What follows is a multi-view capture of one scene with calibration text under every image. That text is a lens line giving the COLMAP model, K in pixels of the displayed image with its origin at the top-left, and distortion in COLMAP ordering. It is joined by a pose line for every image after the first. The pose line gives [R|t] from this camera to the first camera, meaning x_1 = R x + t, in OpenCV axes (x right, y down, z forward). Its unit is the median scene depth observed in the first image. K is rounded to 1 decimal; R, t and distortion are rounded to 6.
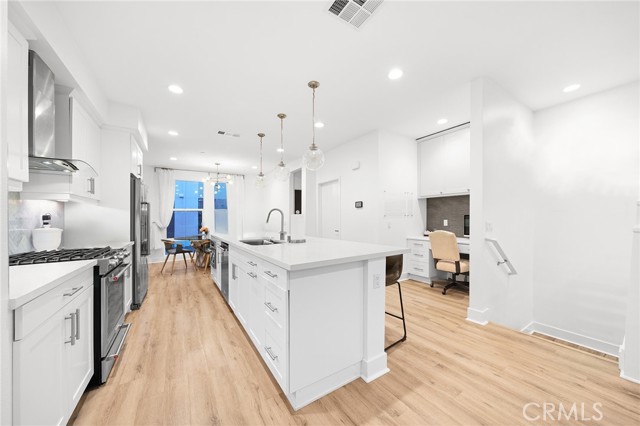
lens RADIAL K [[228.2, 0, 319.4], [0, 228.2, 213.8], [0, 0, 1]] dist [-0.007192, -0.000120]
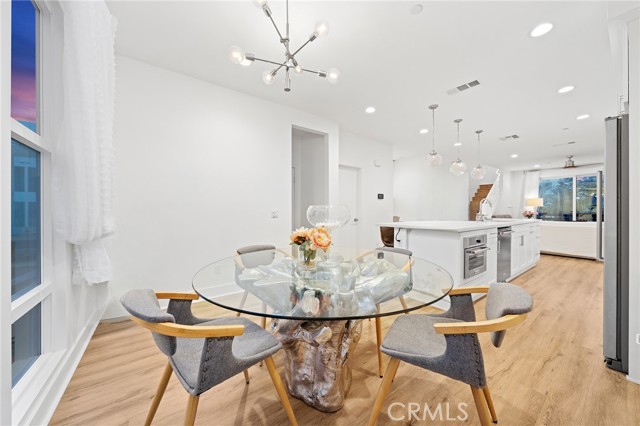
lens RADIAL K [[228.2, 0, 319.4], [0, 228.2, 213.8], [0, 0, 1]] dist [-0.007192, -0.000120]
pose [[-0.062456, 0.002417, 0.998045, -1.800446], [-0.011900, 0.999924, -0.003166, 0.105538], [-0.997977, -0.012074, -0.062423, 2.457951]]
